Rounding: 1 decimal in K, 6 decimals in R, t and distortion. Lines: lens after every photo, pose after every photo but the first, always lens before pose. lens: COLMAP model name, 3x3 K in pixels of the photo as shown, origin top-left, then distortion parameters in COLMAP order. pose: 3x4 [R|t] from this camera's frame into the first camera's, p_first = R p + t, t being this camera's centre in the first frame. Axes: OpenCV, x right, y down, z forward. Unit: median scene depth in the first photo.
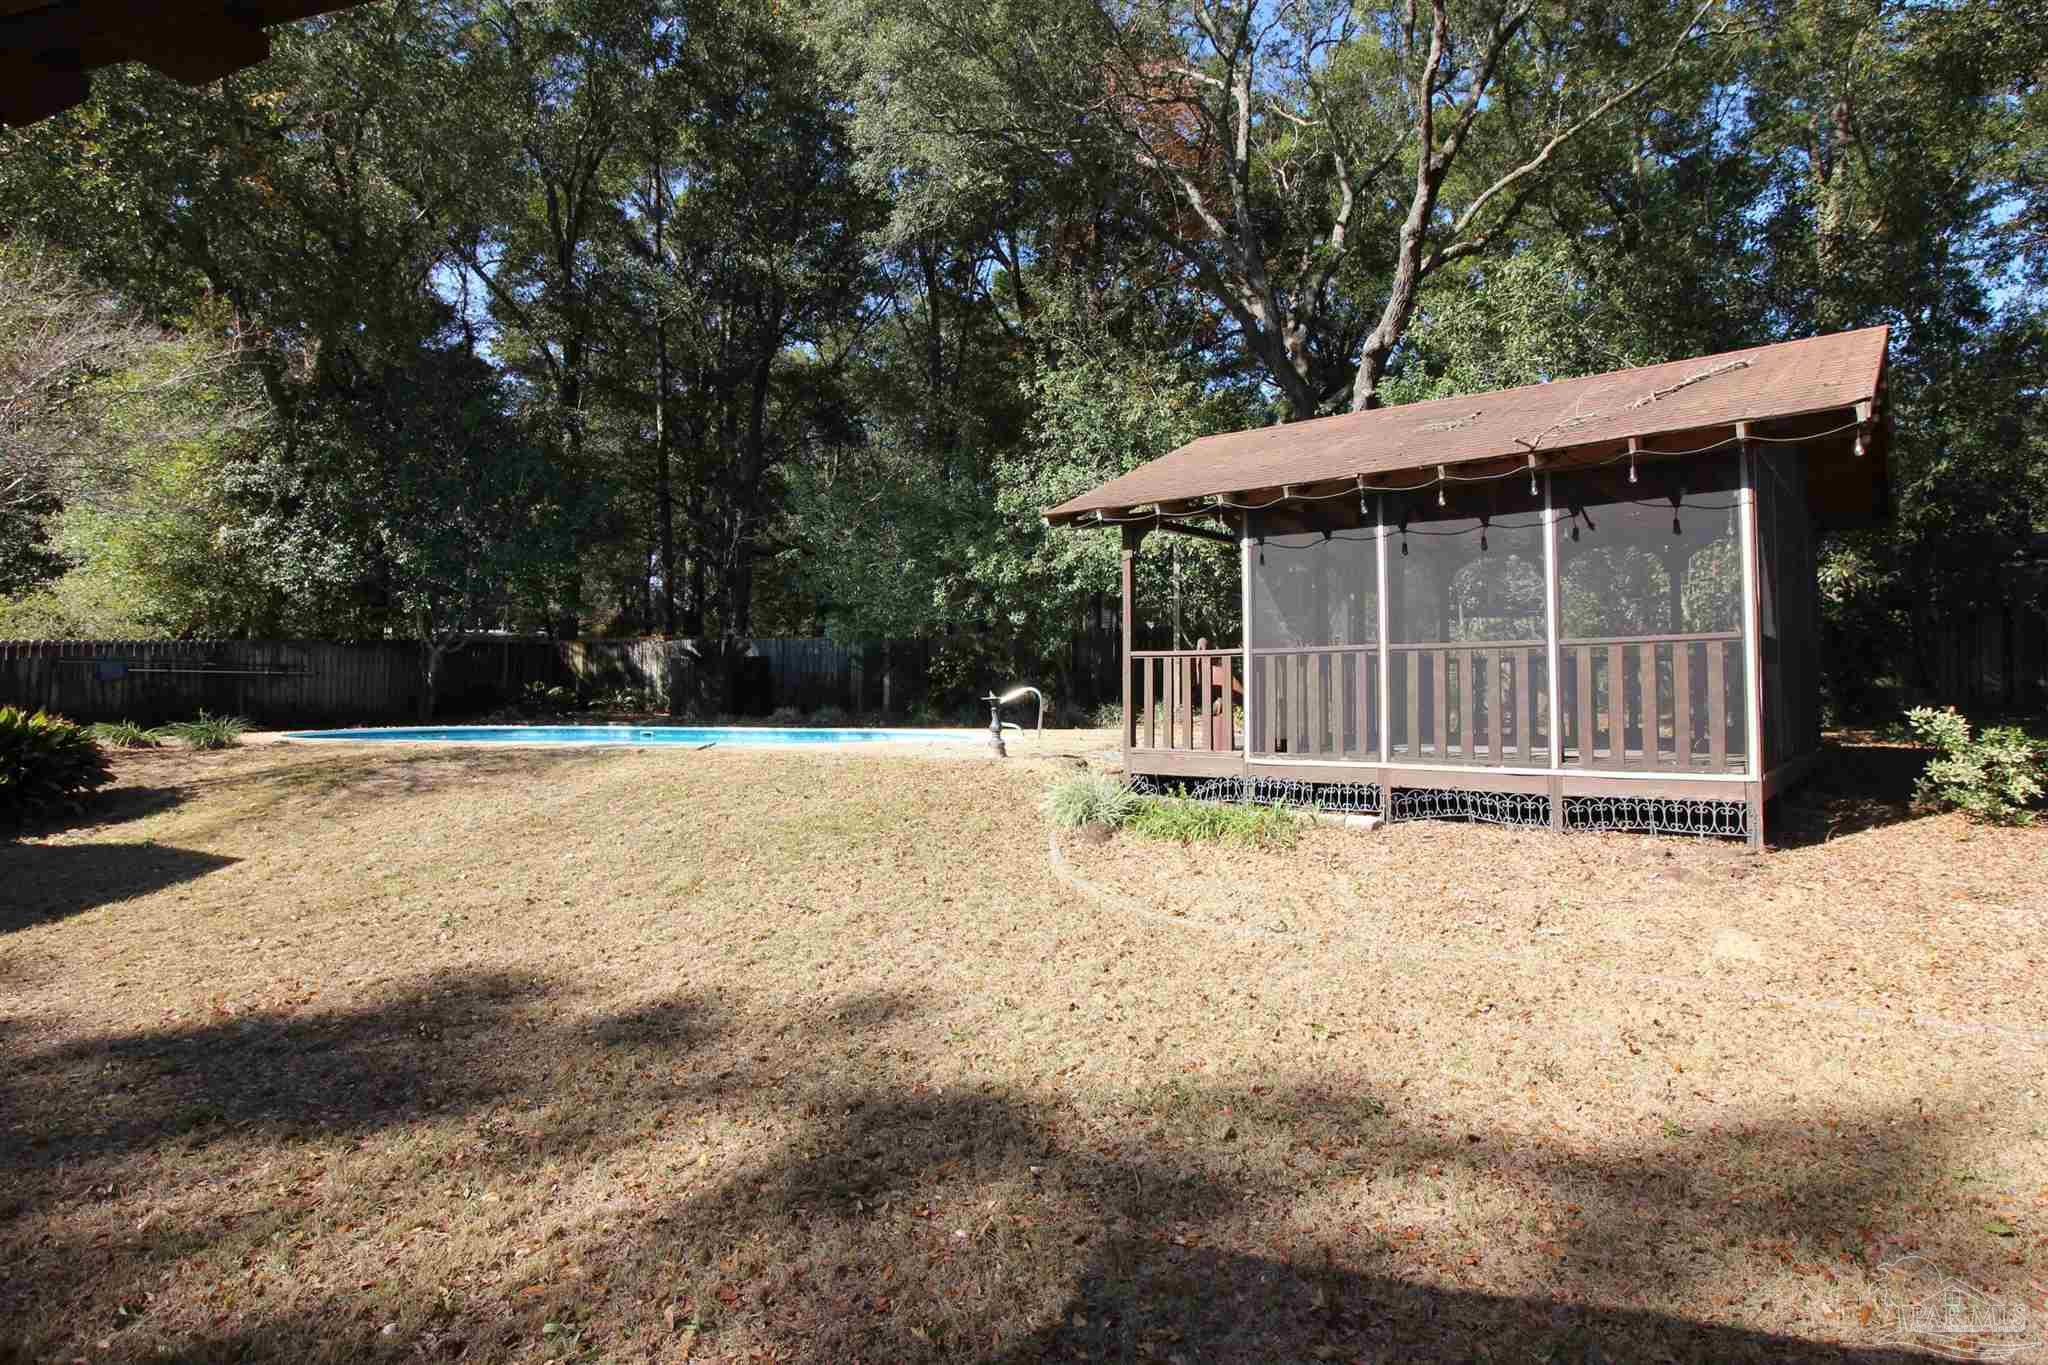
lens RADIAL K [[1141.3, 0, 1026.9], [0, 1141.3, 685.1], [0, 0, 1]] dist [-0.001639, 0.000103]
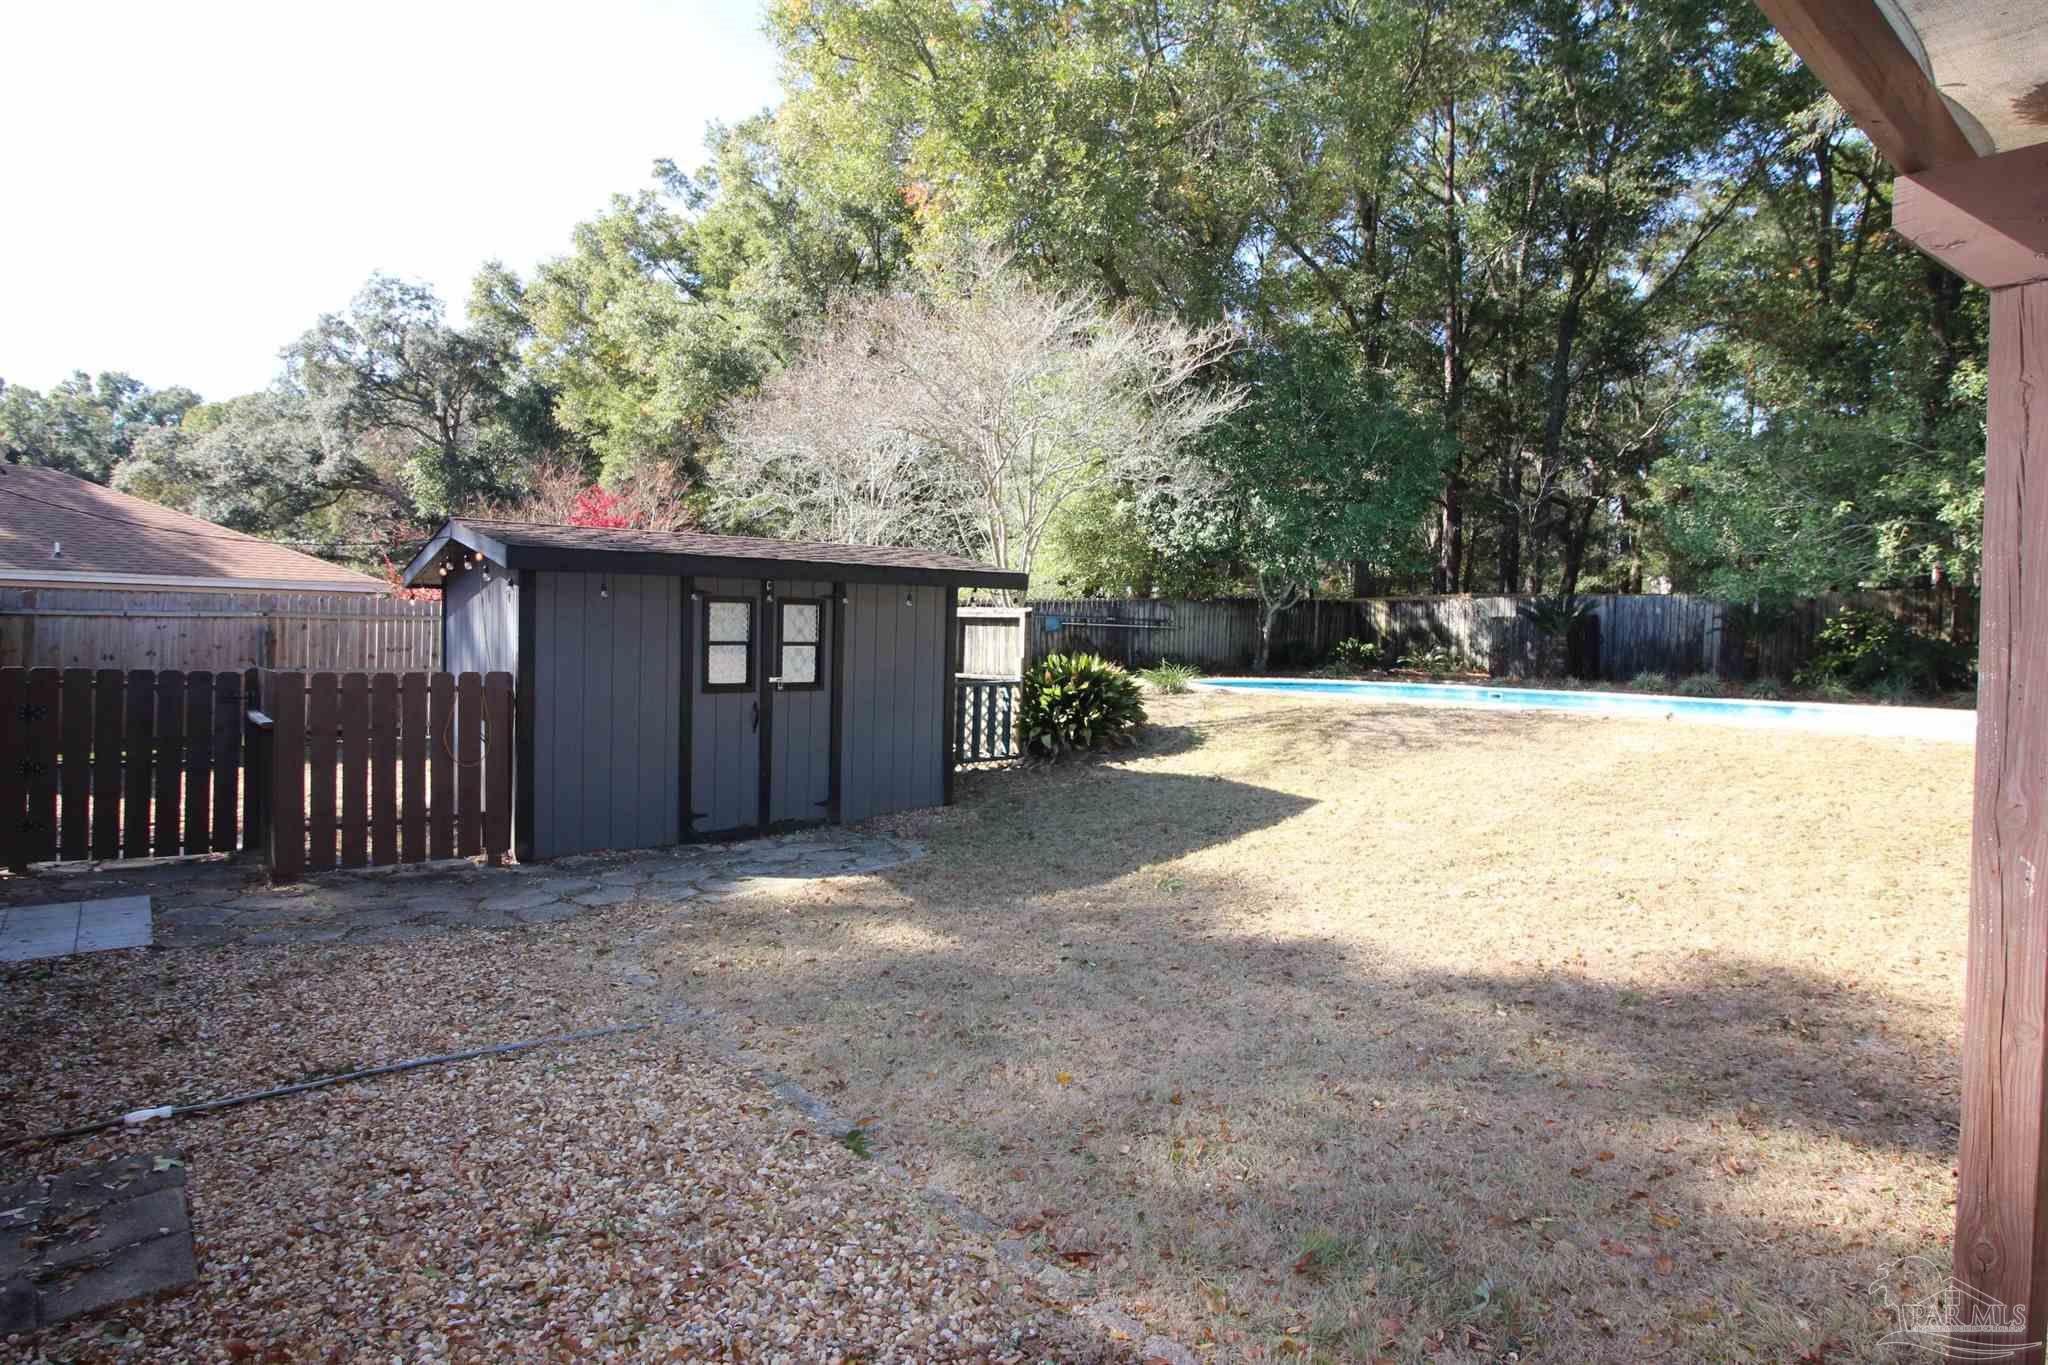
lens RADIAL K [[1141.3, 0, 1030.0], [0, 1141.3, 673.7], [0, 0, 1]] dist [-0.001639, 0.000103]
pose [[0.832029, 0.035759, -0.553579, -0.119938], [-0.020842, 0.999231, 0.033221, 0.000559], [0.554341, -0.016103, 0.832134, -0.021631]]
